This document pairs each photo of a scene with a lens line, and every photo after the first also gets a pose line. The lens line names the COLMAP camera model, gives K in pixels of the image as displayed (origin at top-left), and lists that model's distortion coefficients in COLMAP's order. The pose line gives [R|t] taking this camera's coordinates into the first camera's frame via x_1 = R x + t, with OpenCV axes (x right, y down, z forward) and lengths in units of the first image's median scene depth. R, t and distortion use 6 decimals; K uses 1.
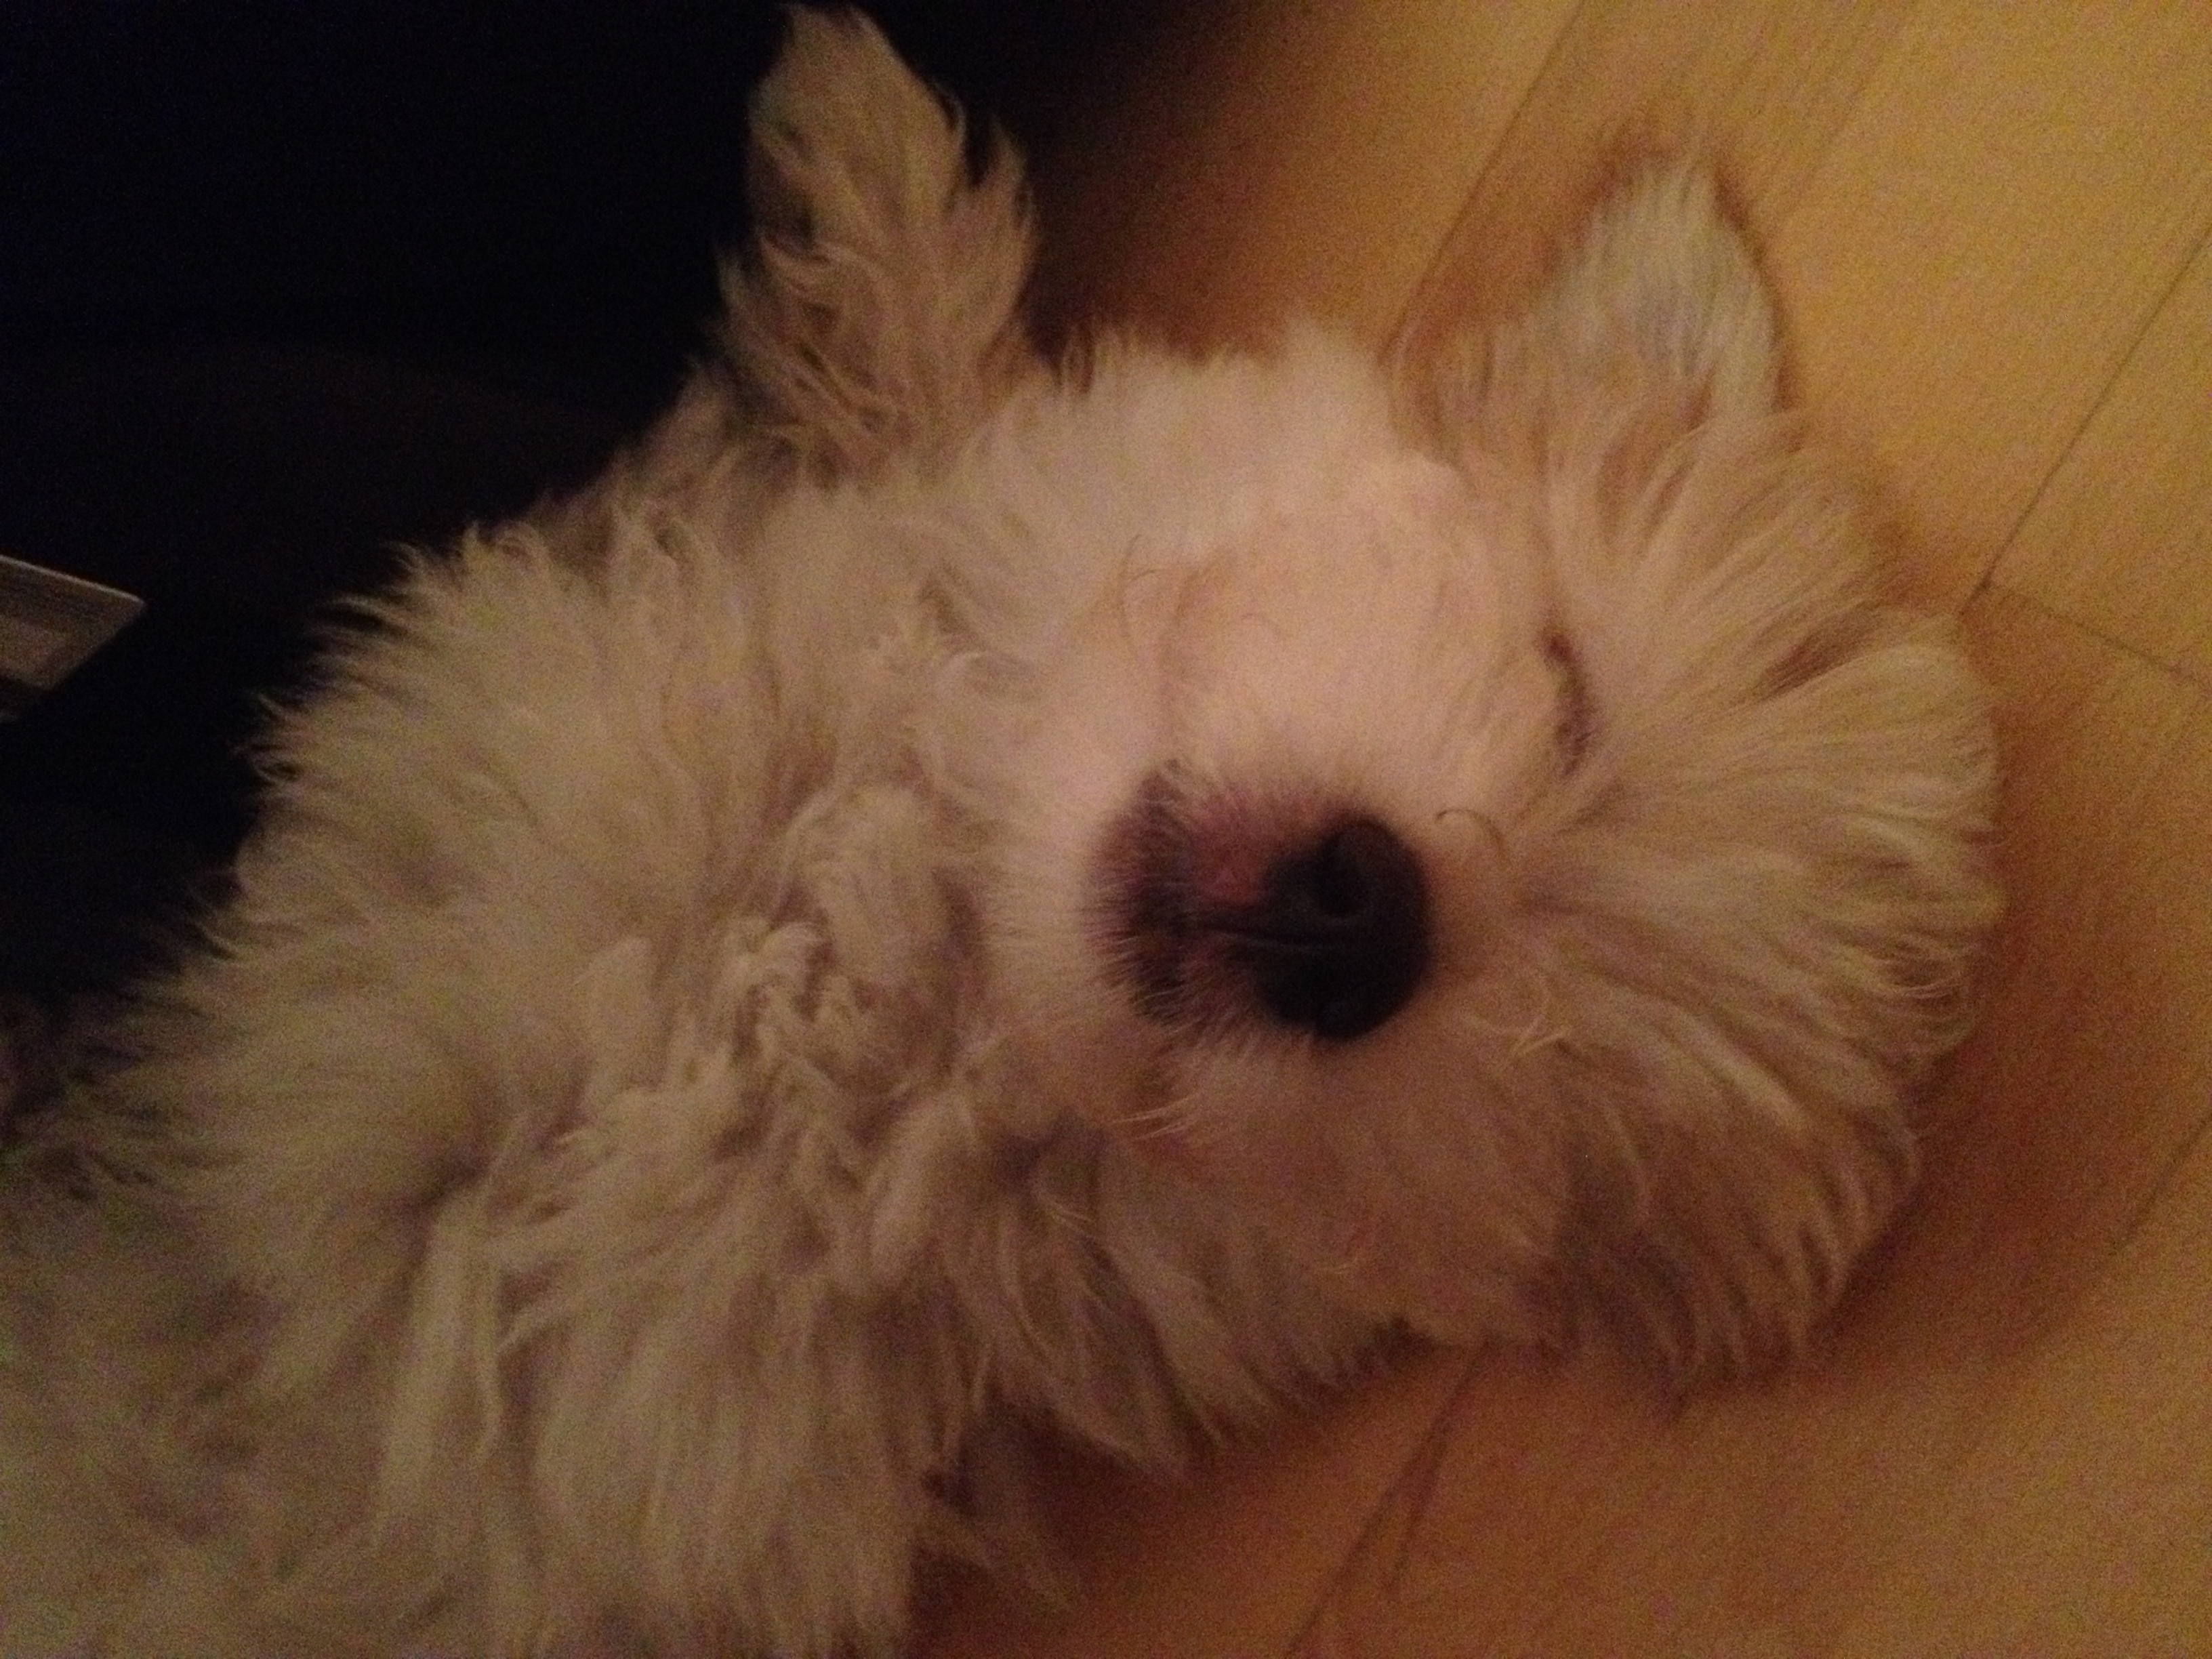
lens RADIAL K [[2244.7, 0, 1106.3], [0, 2244.7, 829.2], [0, 0, 1]] dist [-0.010261, 0.000000]
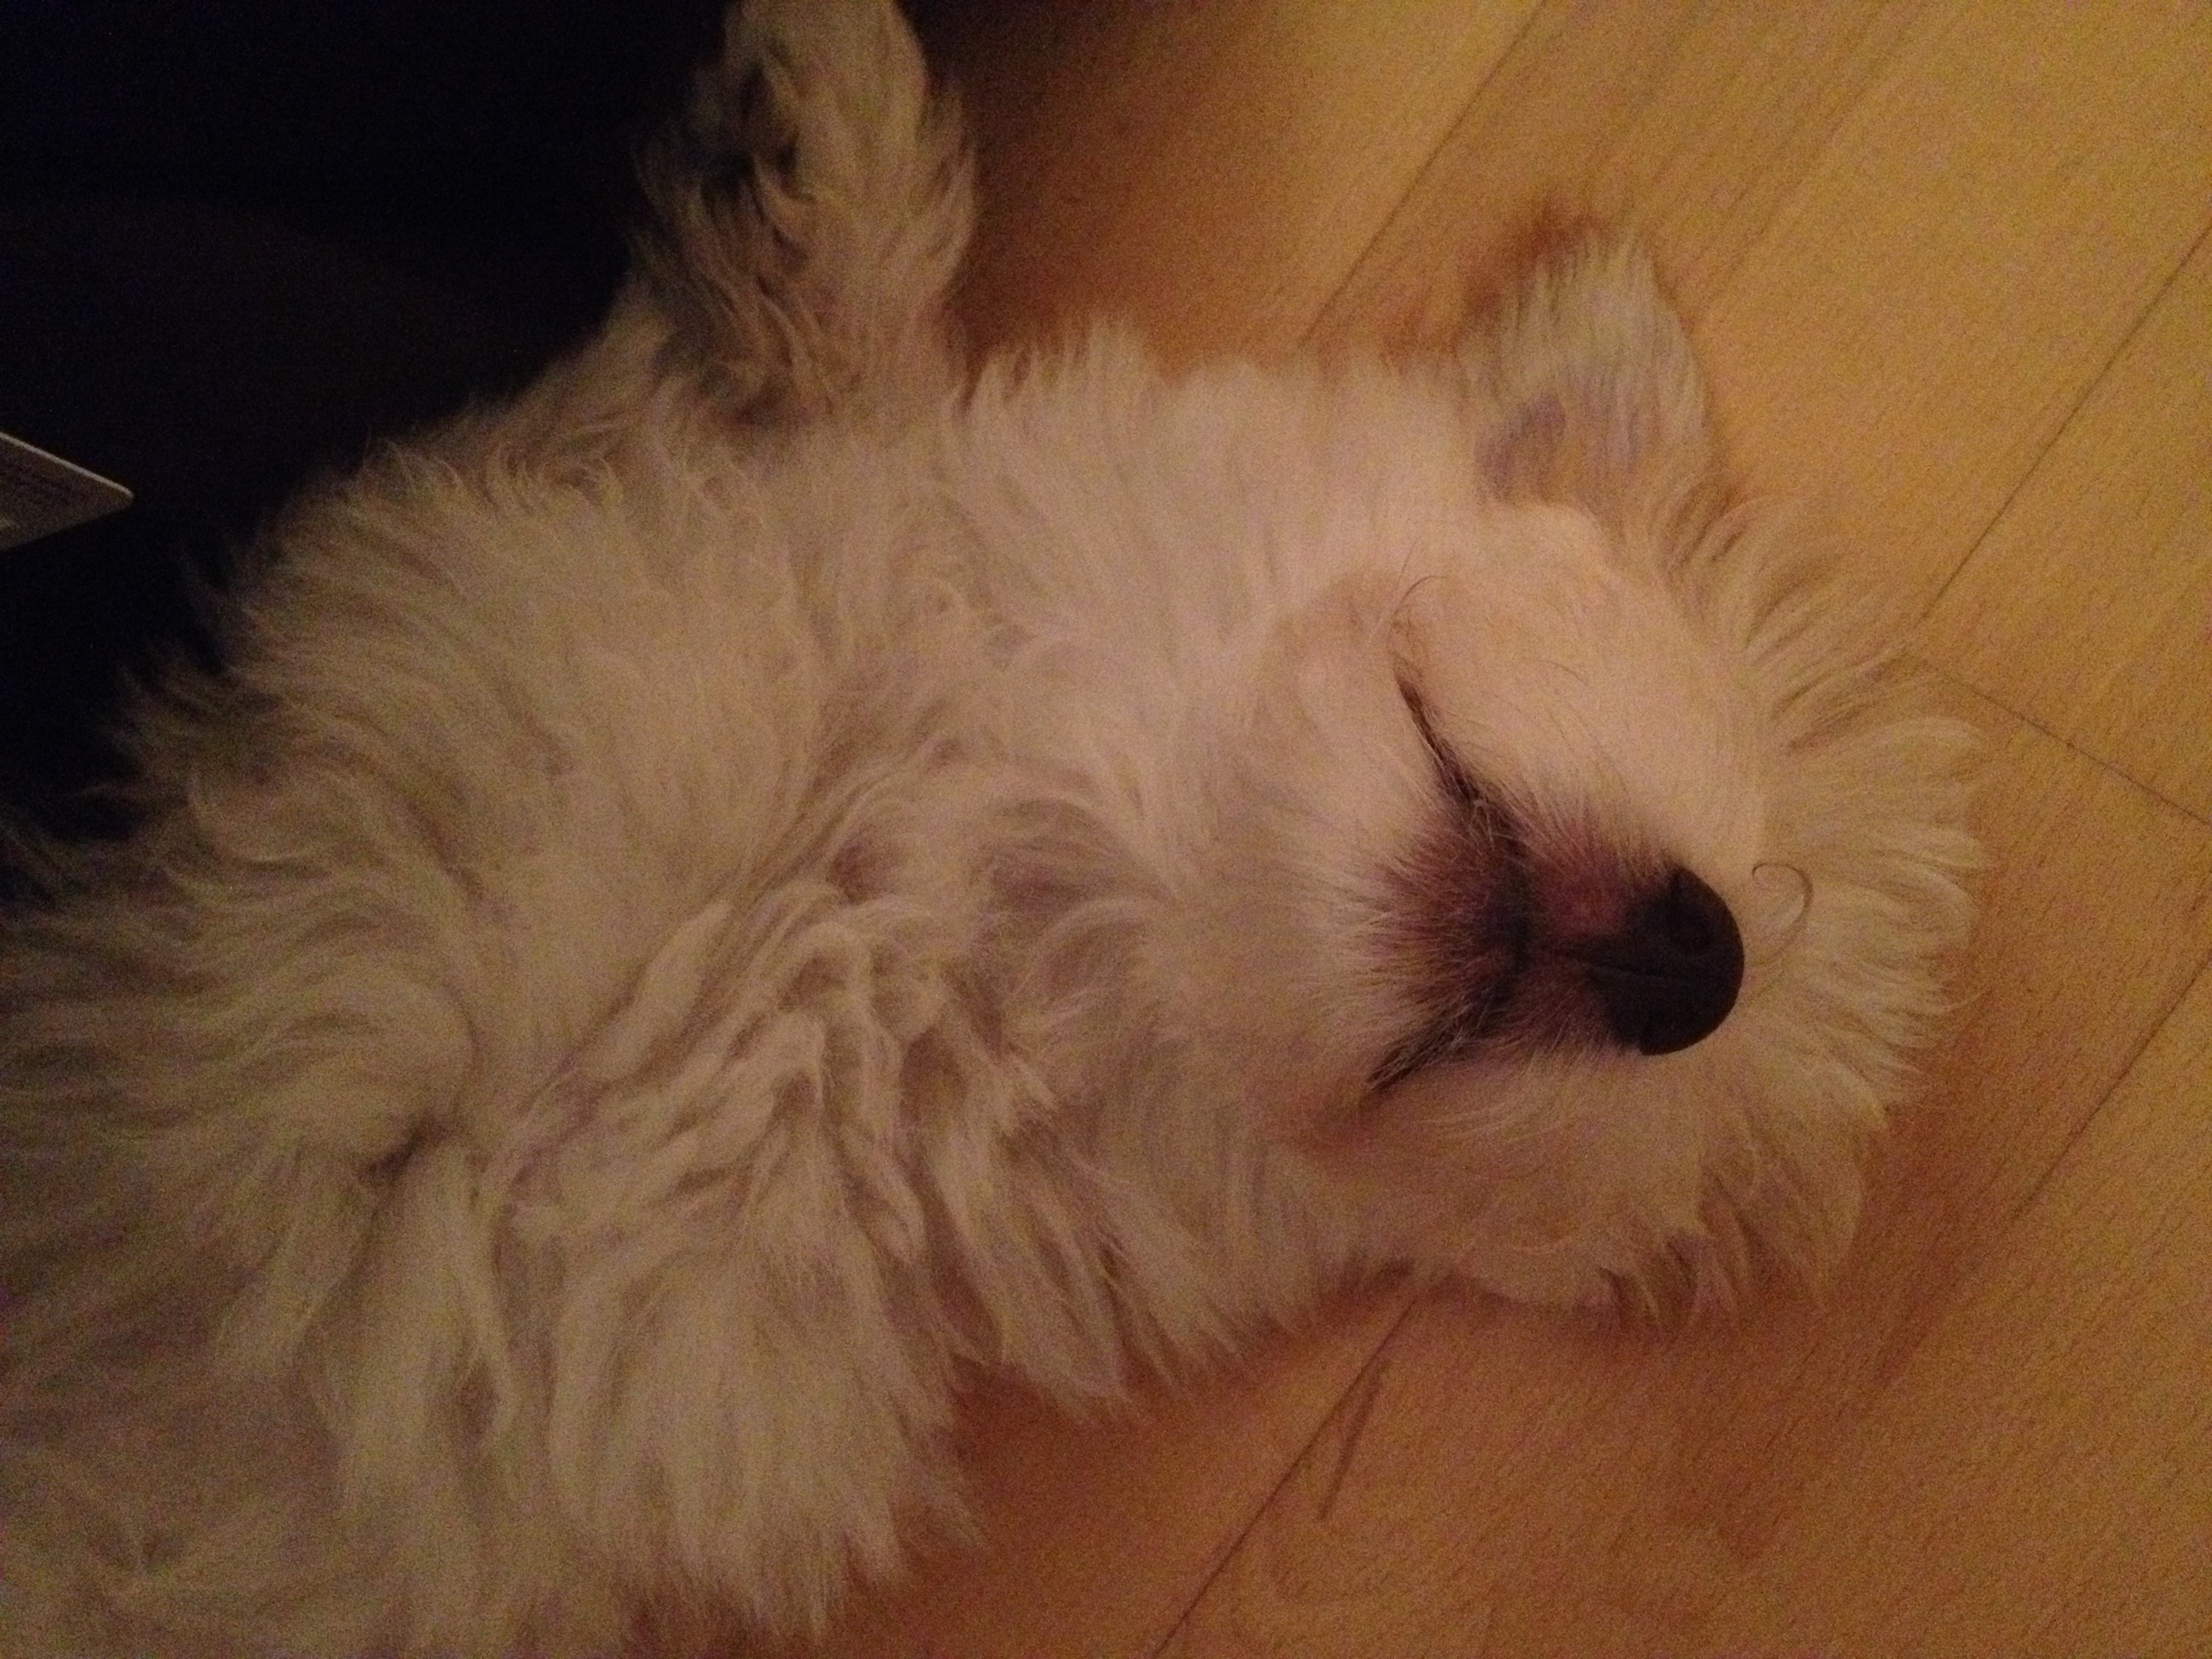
lens RADIAL K [[2244.7, 0, 1106.7], [0, 2244.7, 831.0], [0, 0, 1]] dist [-0.010261, 0.000000]
pose [[0.935239, 0.051652, 0.350229, -0.377104], [-0.070087, 0.996732, 0.040160, -0.031187], [-0.347010, -0.062106, 0.935803, 0.027368]]
